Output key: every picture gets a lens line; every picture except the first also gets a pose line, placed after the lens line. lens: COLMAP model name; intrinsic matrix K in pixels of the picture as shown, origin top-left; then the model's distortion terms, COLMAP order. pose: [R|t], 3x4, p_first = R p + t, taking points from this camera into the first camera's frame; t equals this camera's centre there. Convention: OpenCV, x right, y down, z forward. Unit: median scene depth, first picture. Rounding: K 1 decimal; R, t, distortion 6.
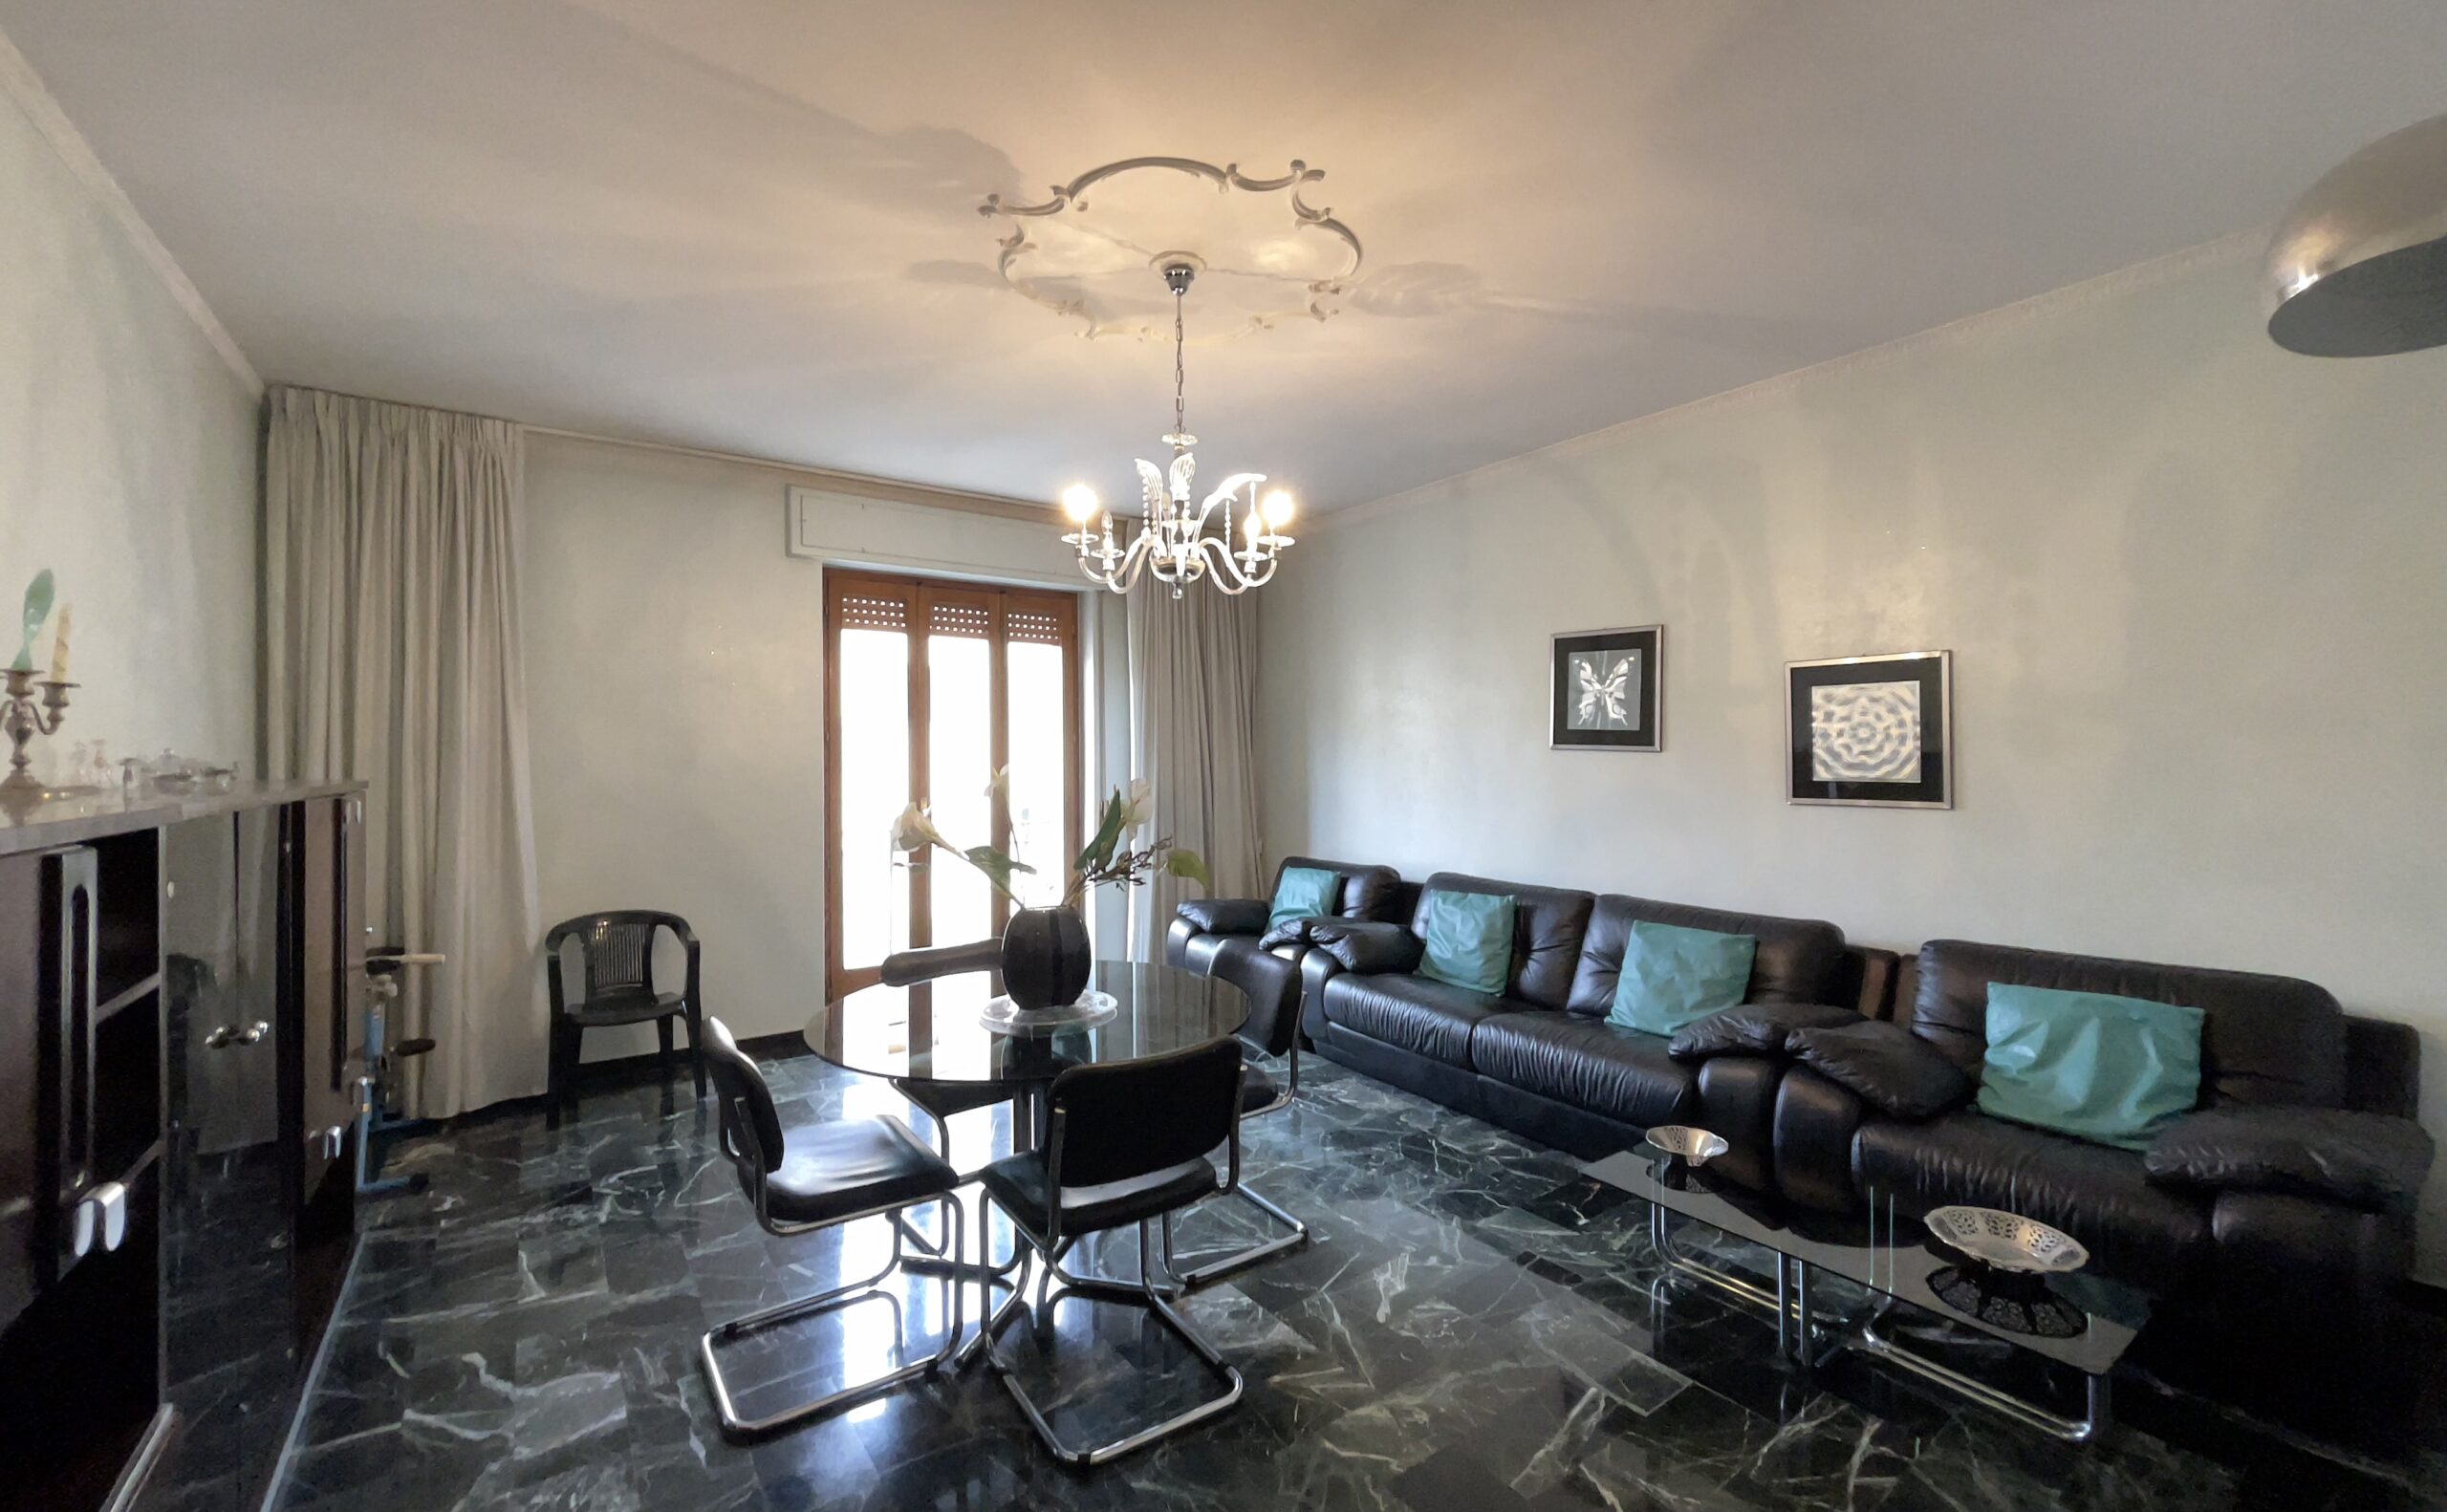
lens RADIAL K [[964.1, 0, 1223.5], [0, 964.1, 756.0], [0, 0, 1]] dist [-0.000298, -0.000022]
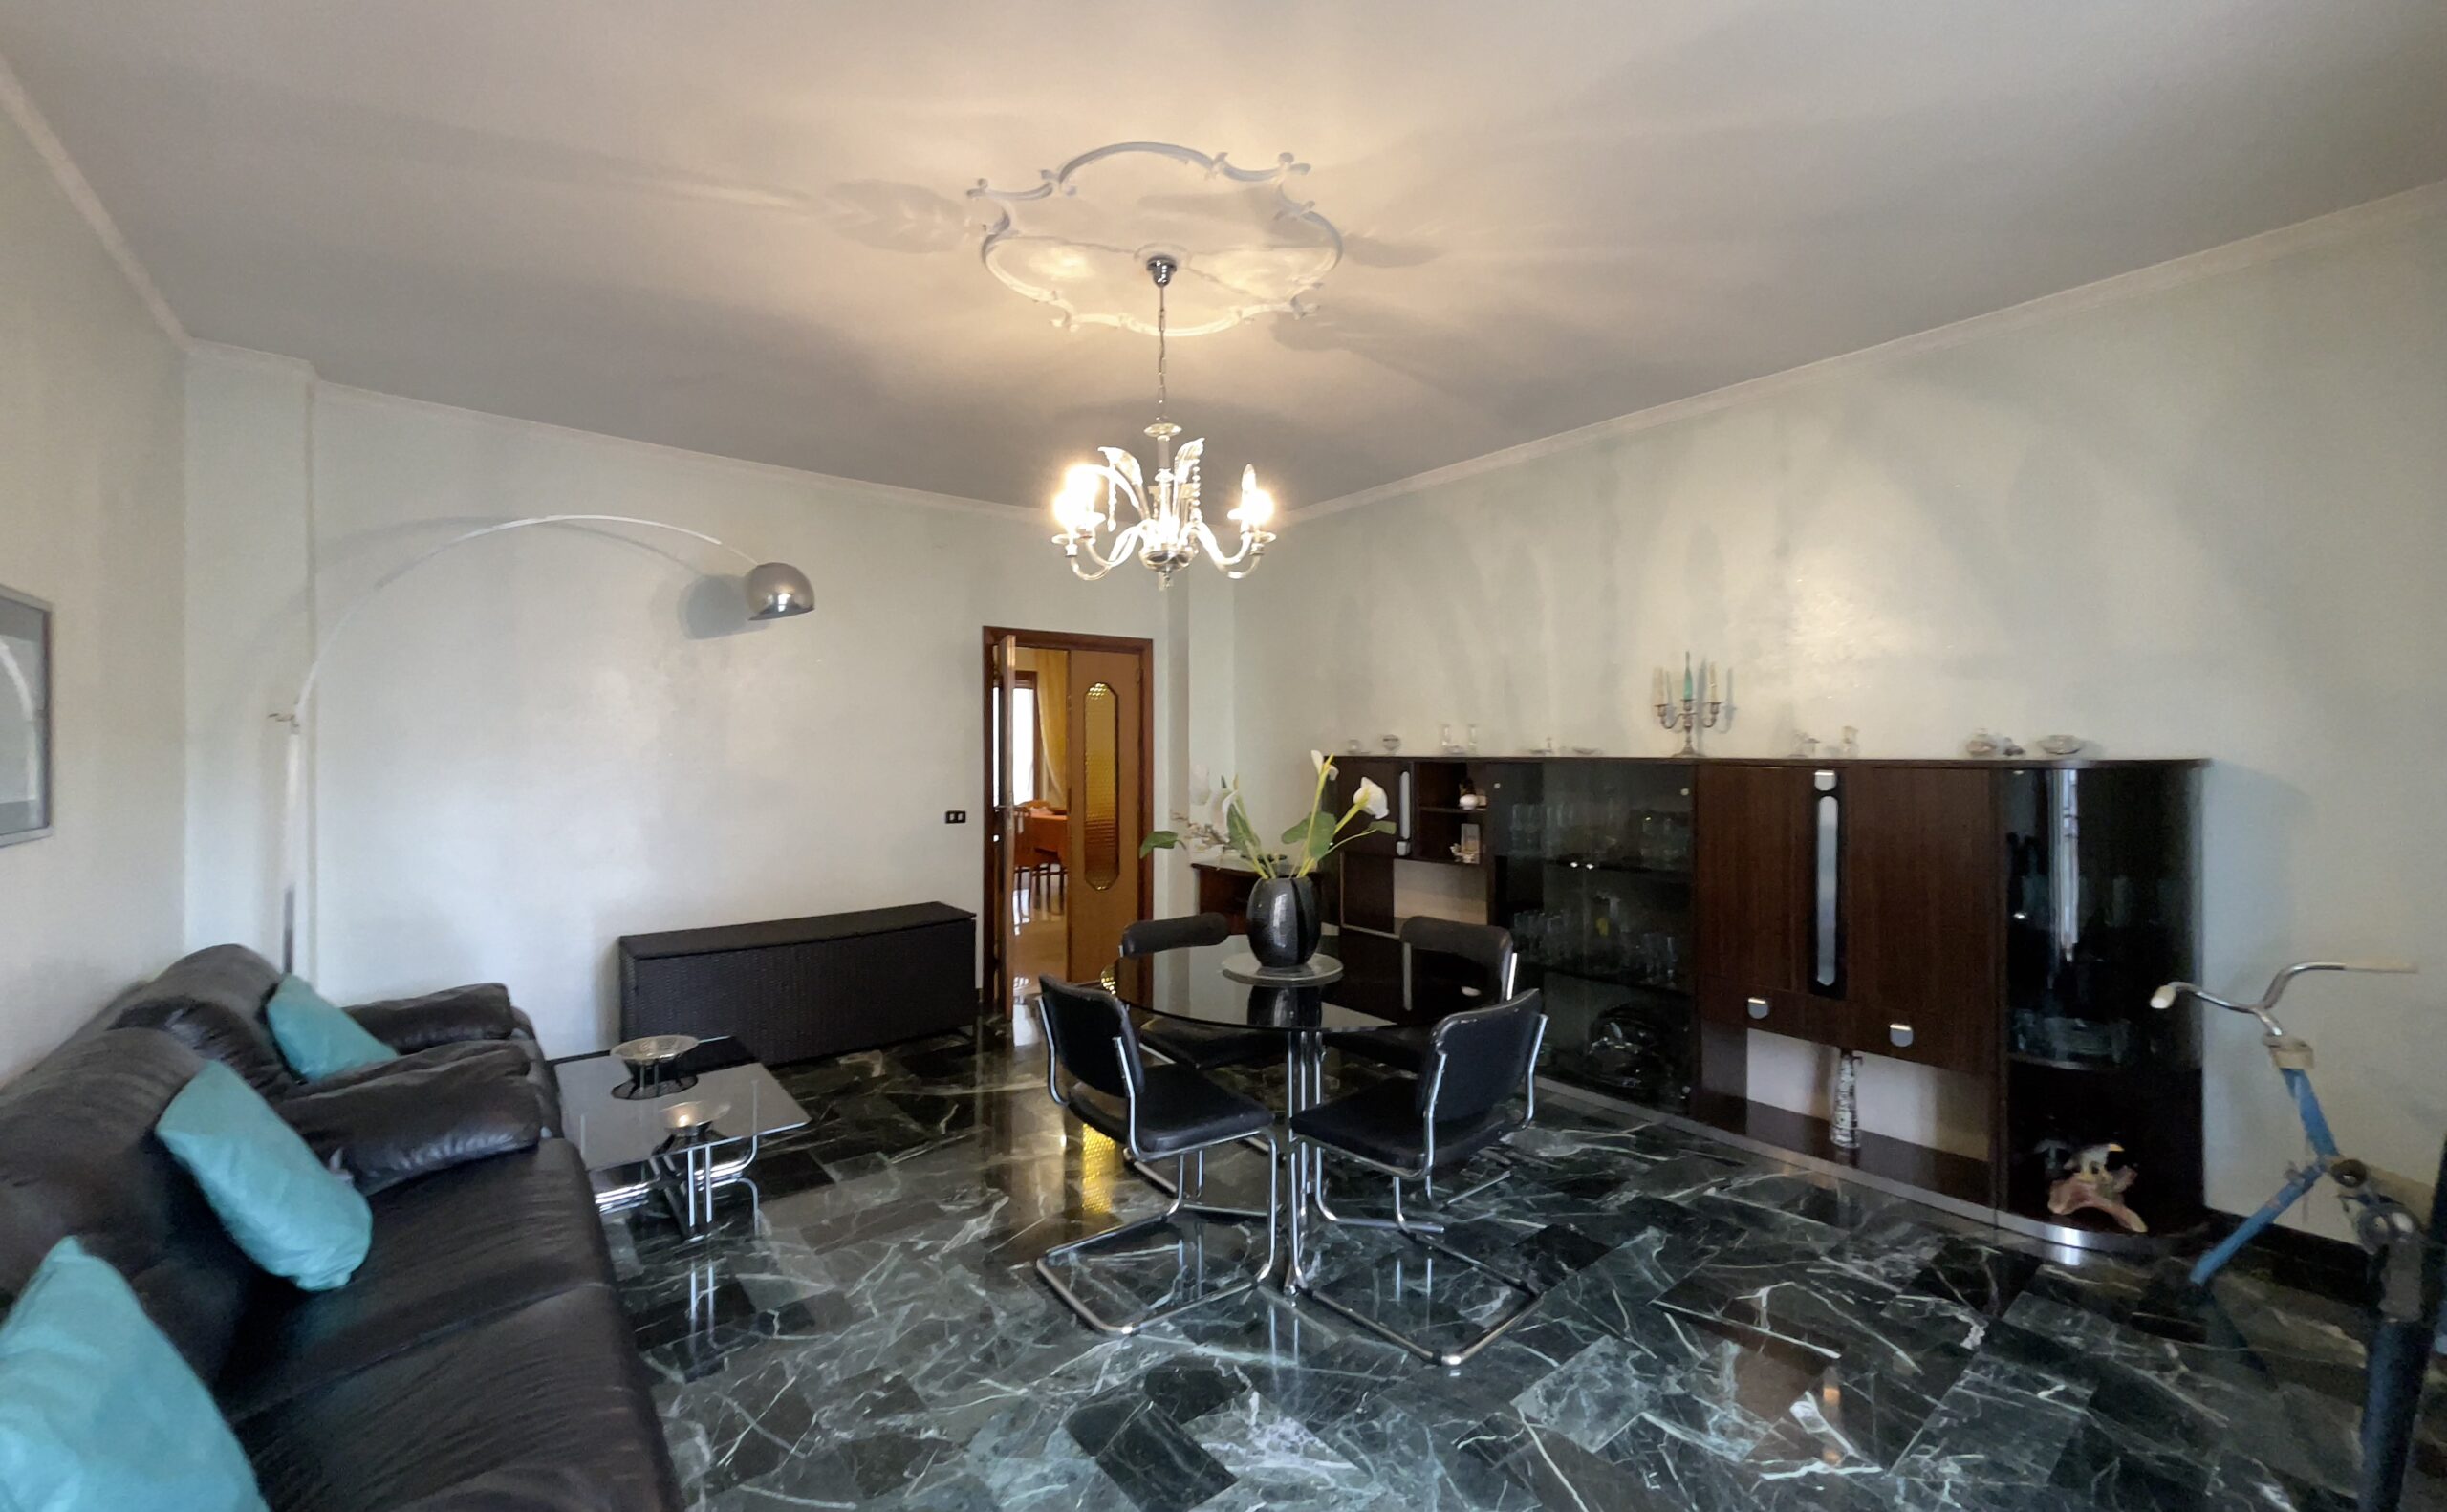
lens RADIAL K [[964.1, 0, 1223.5], [0, 964.1, 756.0], [0, 0, 1]] dist [-0.000298, -0.000022]
pose [[-0.998359, 0.012813, -0.055805, -0.045622], [0.012178, 0.999857, 0.011703, 0.000882], [0.055947, 0.011004, -0.998373, 1.881006]]
